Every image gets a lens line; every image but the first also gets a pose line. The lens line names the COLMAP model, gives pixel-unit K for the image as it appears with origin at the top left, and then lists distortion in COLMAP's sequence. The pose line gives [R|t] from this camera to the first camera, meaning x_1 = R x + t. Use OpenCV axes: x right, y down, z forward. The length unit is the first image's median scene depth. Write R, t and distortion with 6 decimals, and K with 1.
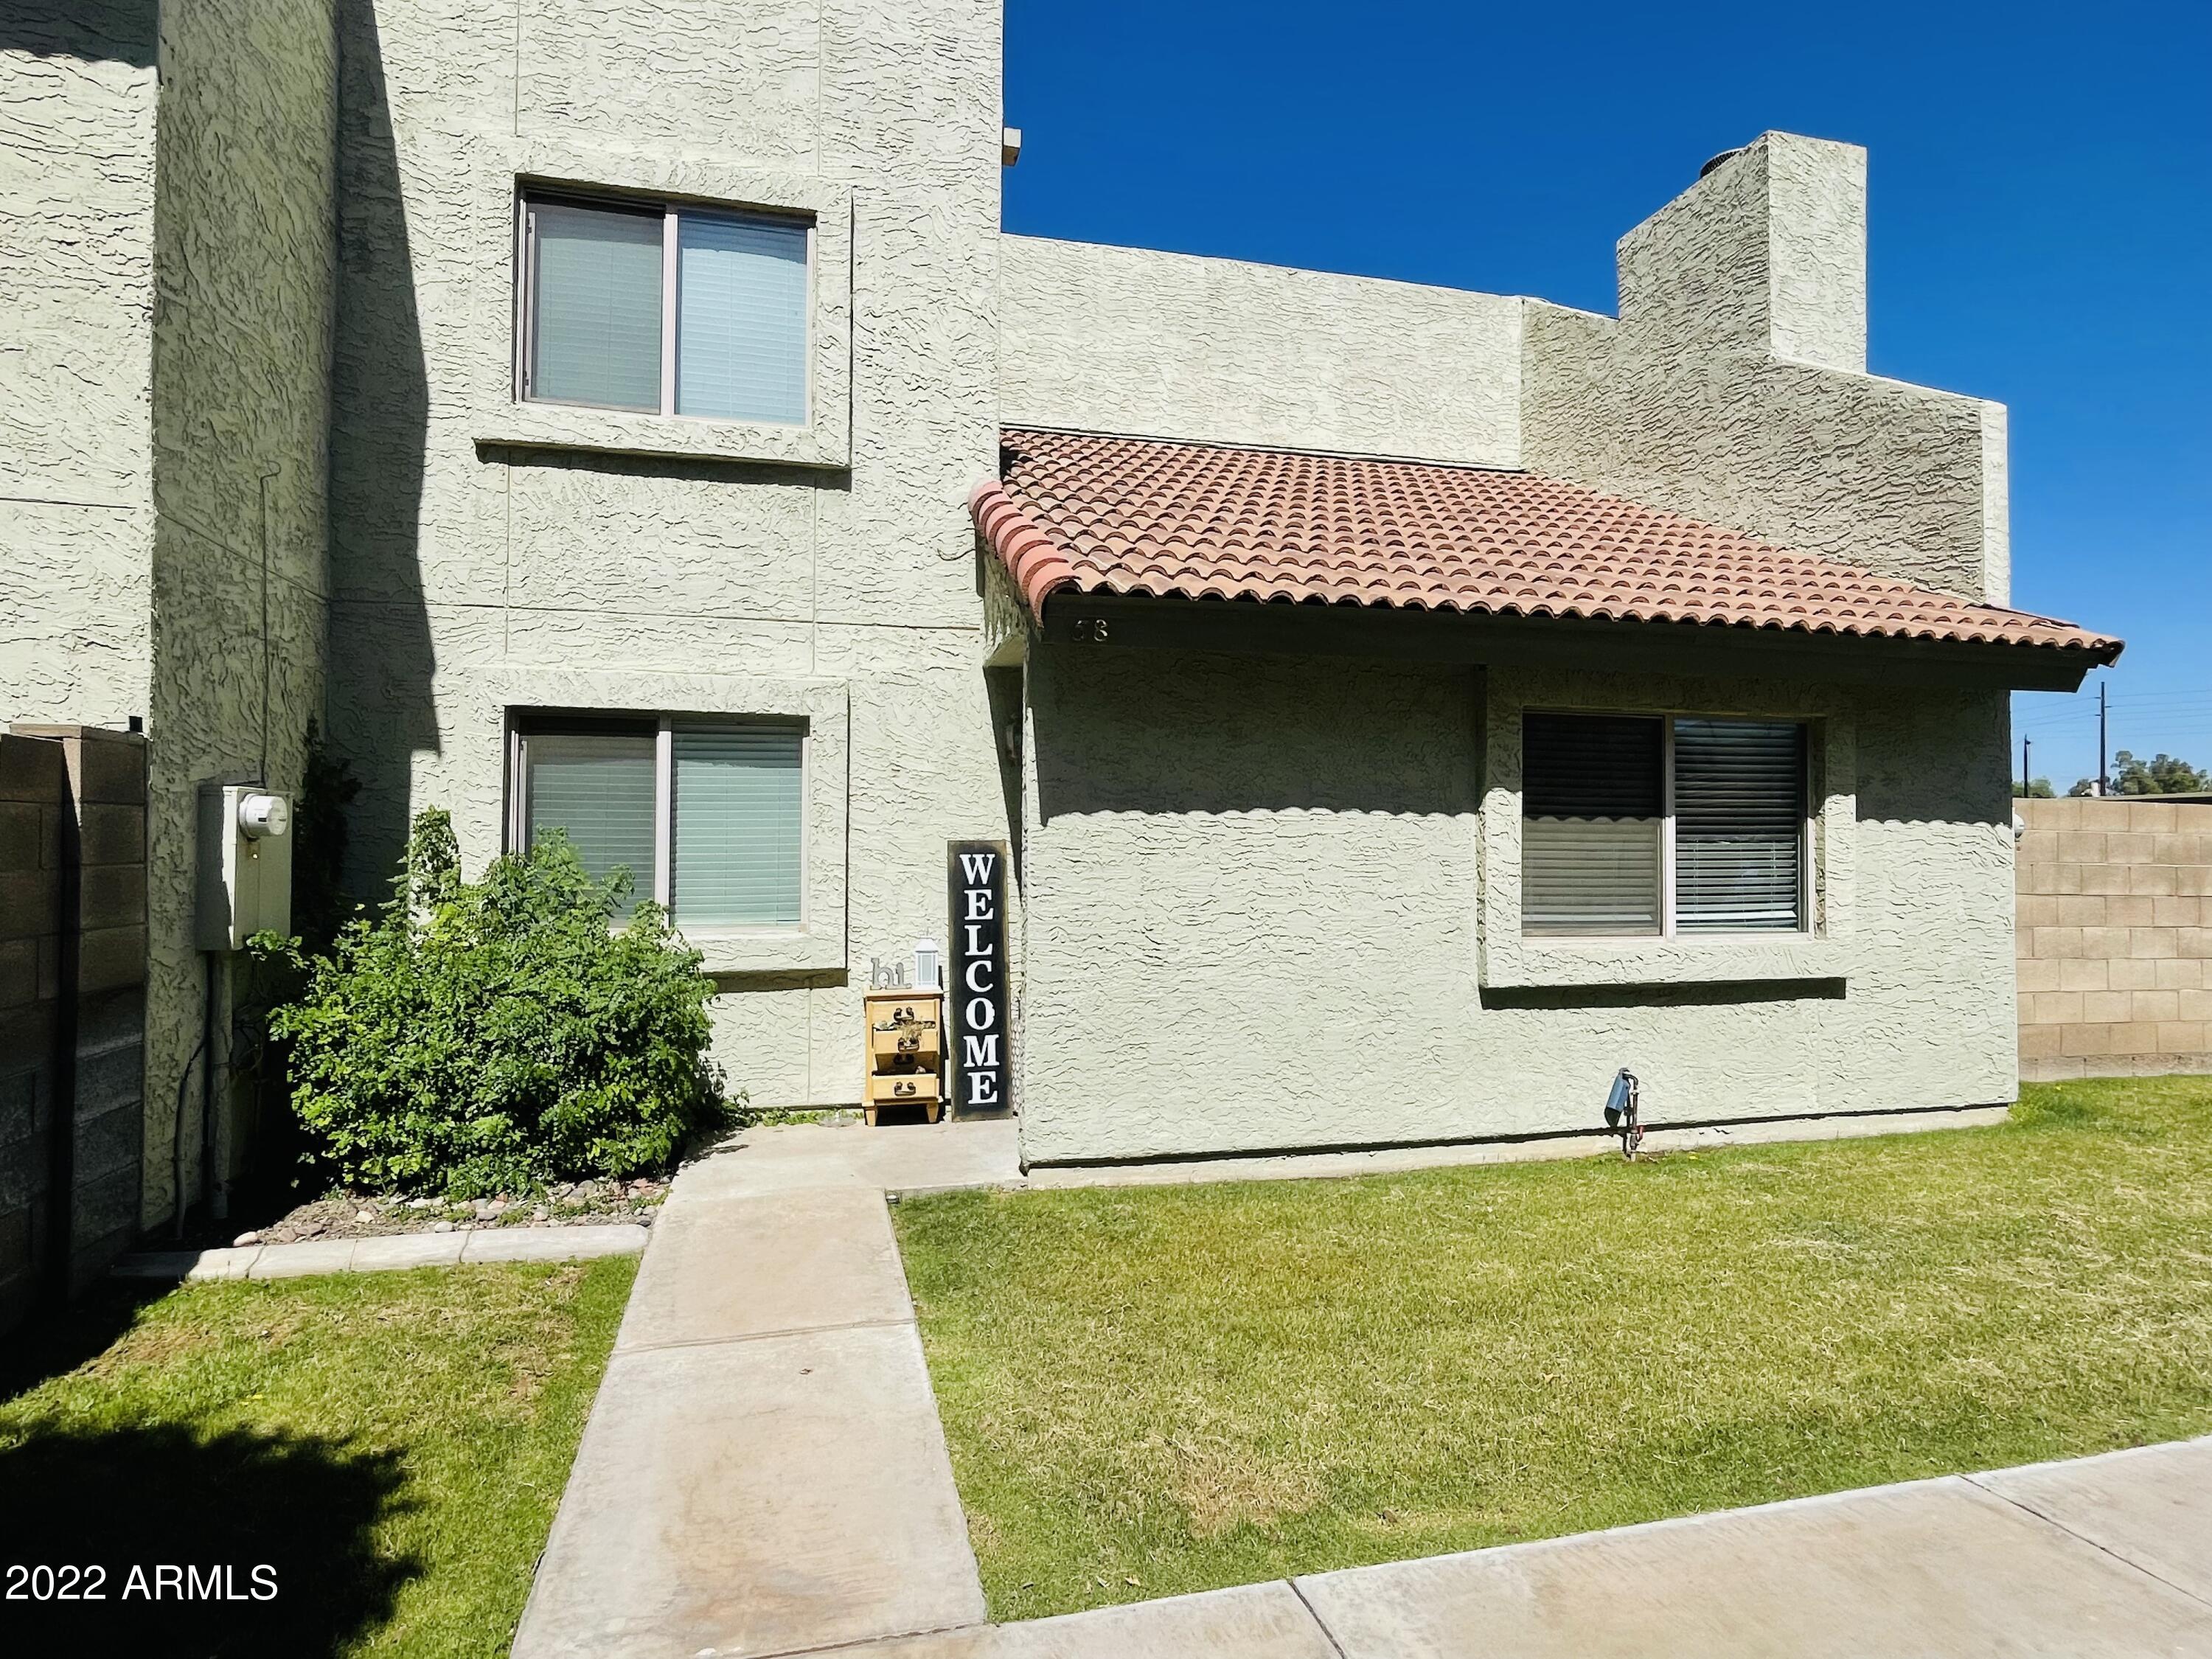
lens RADIAL K [[1165.4, 0, 1102.9], [0, 1165.4, 826.3], [0, 0, 1]] dist [0.003967, 0.000580]
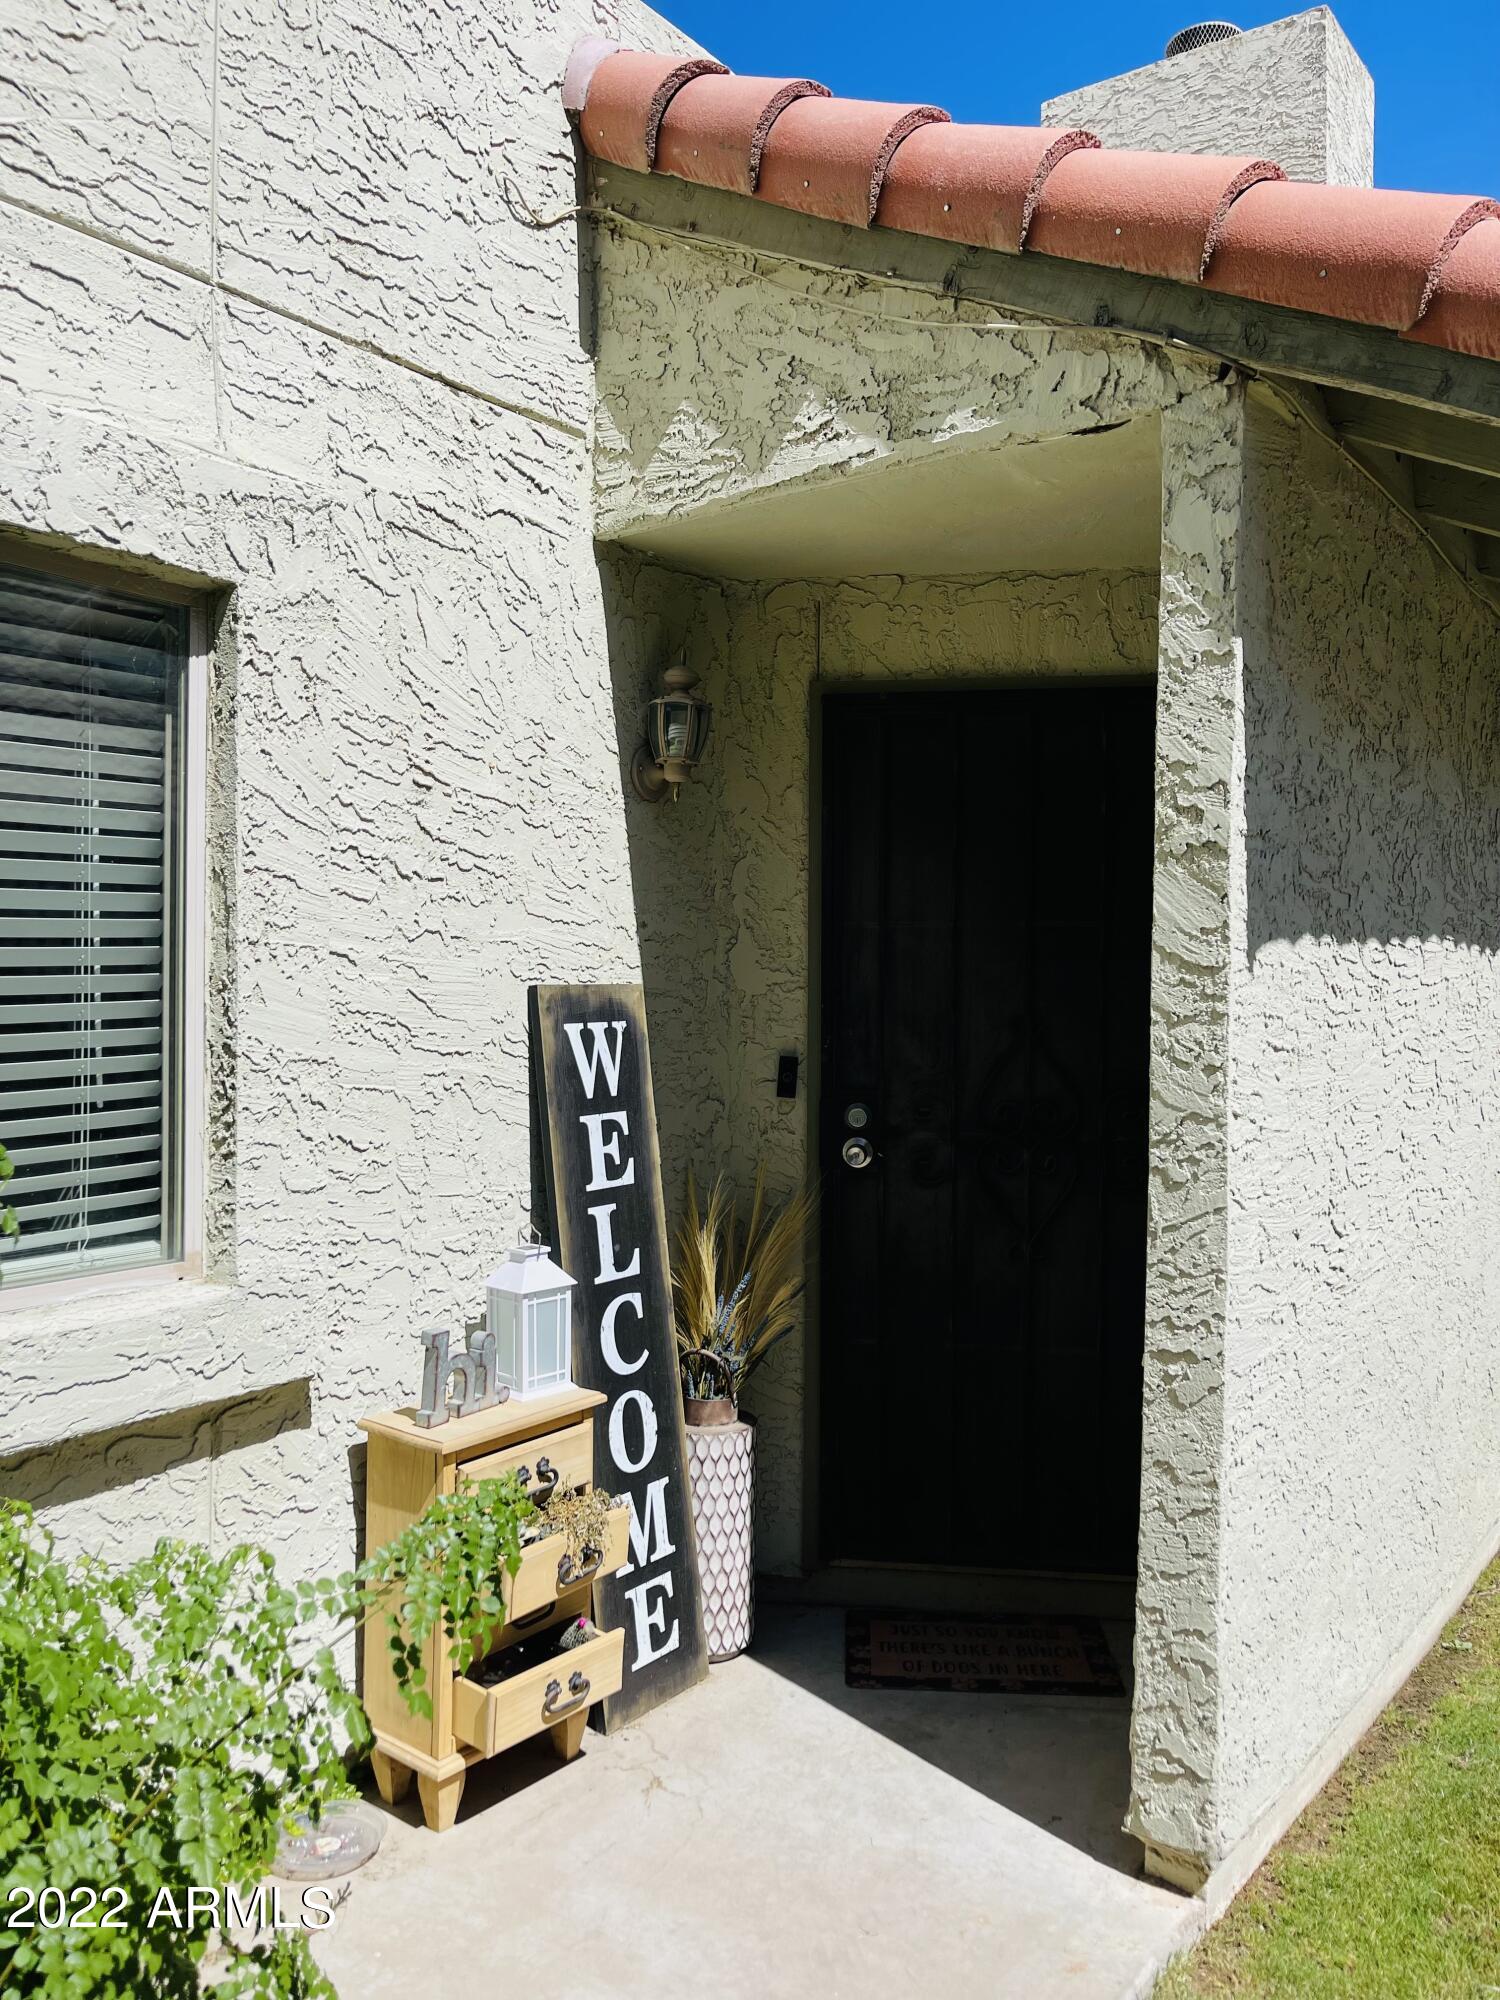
lens RADIAL K [[1521.7, 0, 751.8], [0, 1521.7, 1005.9], [0, 0, 1]] dist [0.021021, -0.021064]
pose [[0.779314, -0.007454, 0.626589, -0.388645], [-0.019742, 0.999141, 0.036439, -0.000481], [-0.626322, -0.040768, 0.778497, 0.578949]]
